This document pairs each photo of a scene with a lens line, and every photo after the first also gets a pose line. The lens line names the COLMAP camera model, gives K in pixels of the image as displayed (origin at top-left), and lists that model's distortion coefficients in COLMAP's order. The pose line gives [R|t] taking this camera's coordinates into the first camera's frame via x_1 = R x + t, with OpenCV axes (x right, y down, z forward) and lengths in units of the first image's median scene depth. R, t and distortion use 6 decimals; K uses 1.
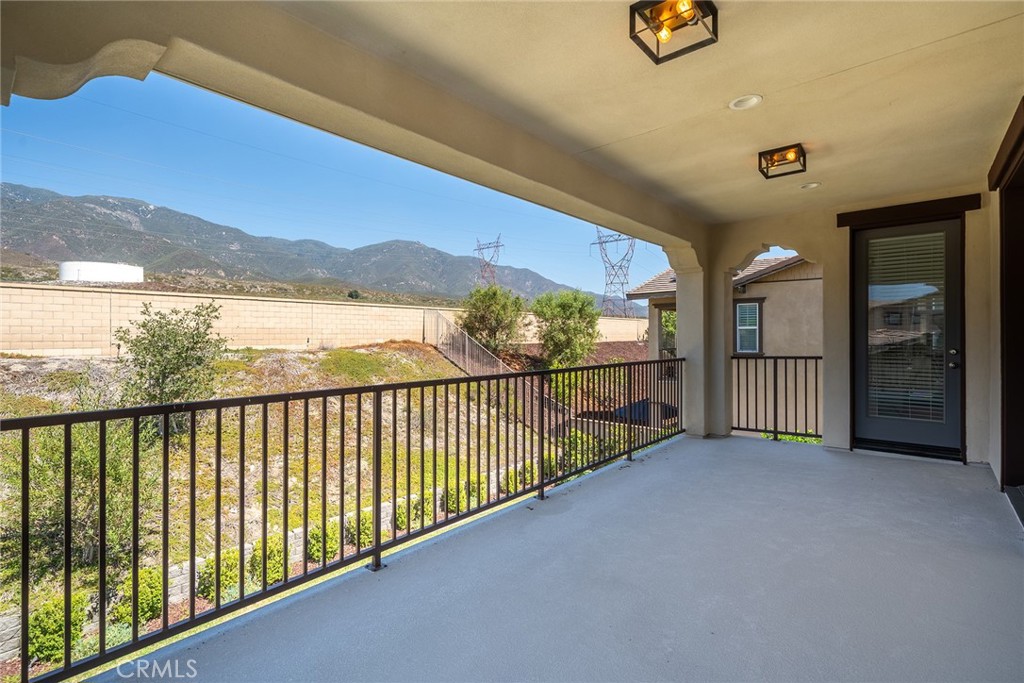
lens RADIAL K [[472.7, 0, 503.7], [0, 472.7, 335.3], [0, 0, 1]] dist [0.004815, -0.000913]
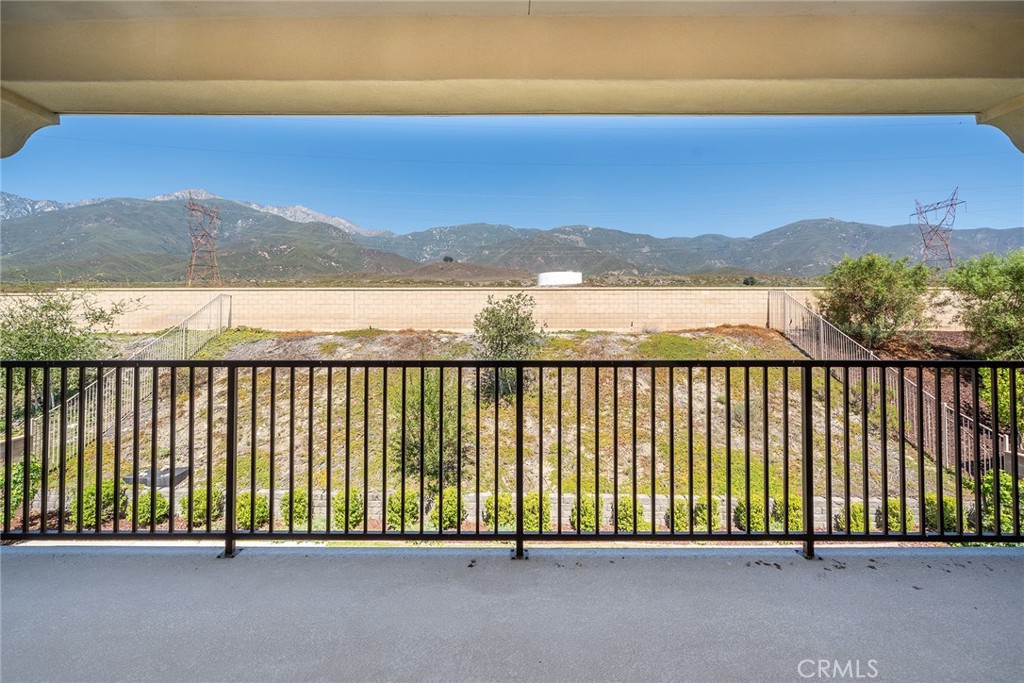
lens RADIAL K [[418.7, 0, 501.3], [0, 418.7, 317.4], [0, 0, 1]] dist [-0.003374, 0.000470]
pose [[0.661496, -0.006795, -0.749918, 0.109739], [-0.000231, 0.999957, -0.009264, 0.004263], [0.749949, 0.006301, 0.661466, 0.130772]]
